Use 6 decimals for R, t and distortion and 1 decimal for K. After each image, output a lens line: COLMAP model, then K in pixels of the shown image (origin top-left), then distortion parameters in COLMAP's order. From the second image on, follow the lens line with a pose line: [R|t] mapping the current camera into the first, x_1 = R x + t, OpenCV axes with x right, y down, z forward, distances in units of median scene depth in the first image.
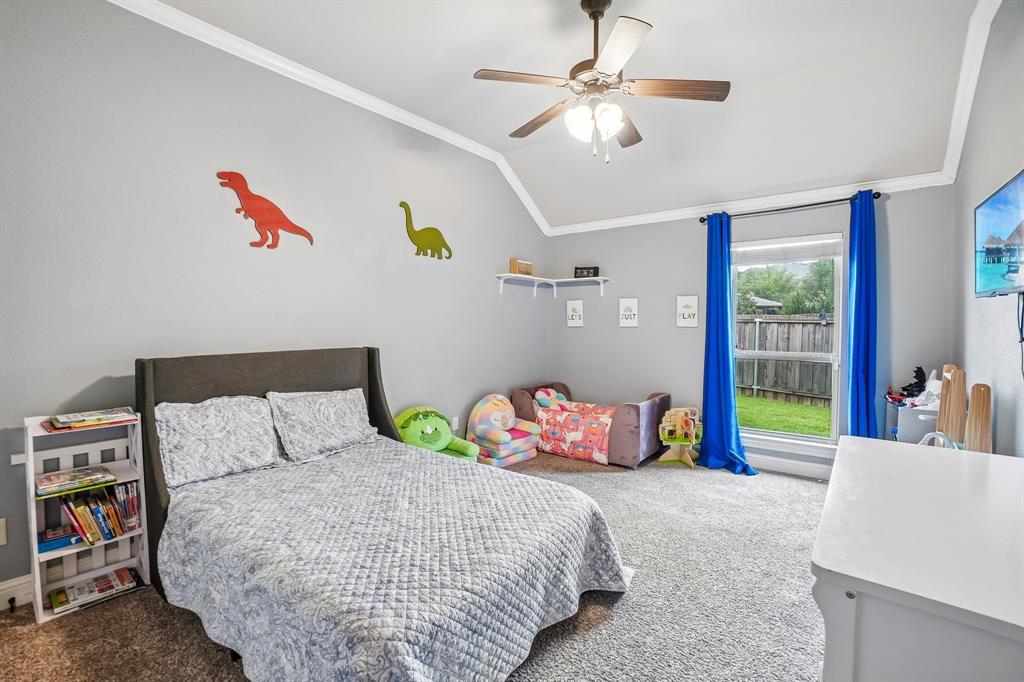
lens RADIAL K [[453.3, 0, 504.2], [0, 453.3, 338.8], [0, 0, 1]] dist [-0.061326, 0.023503]
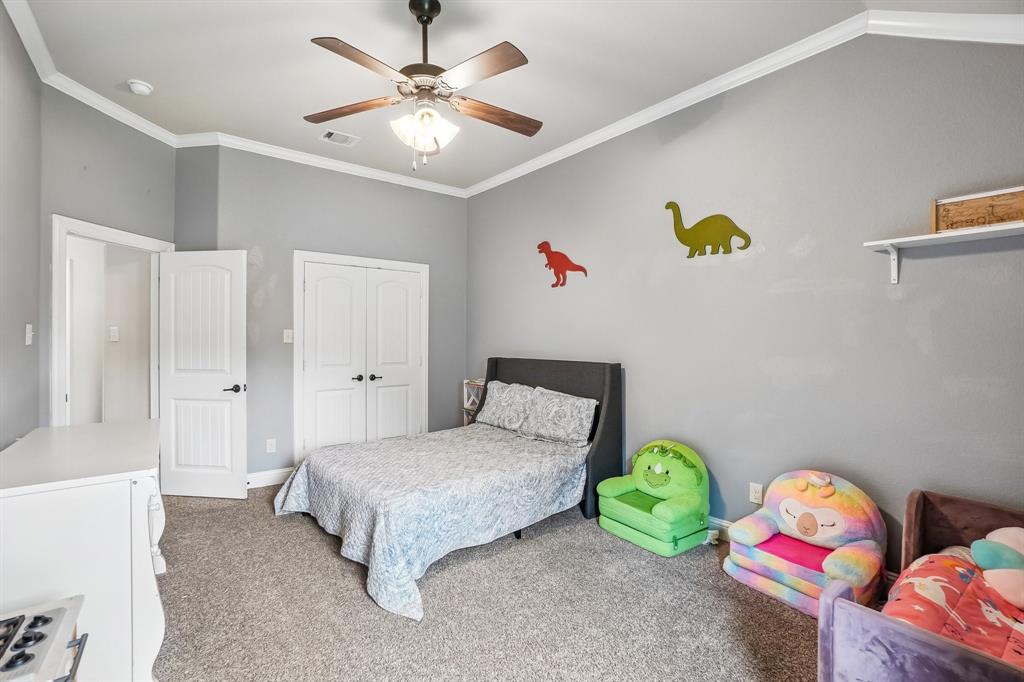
lens RADIAL K [[453.3, 0, 504.2], [0, 453.3, 338.8], [0, 0, 1]] dist [-0.061326, 0.023503]
pose [[-0.213783, 0.003100, -0.976876, 0.786746], [-0.035675, 0.999303, 0.010979, -0.041138], [0.976230, 0.037197, -0.213523, 0.992442]]
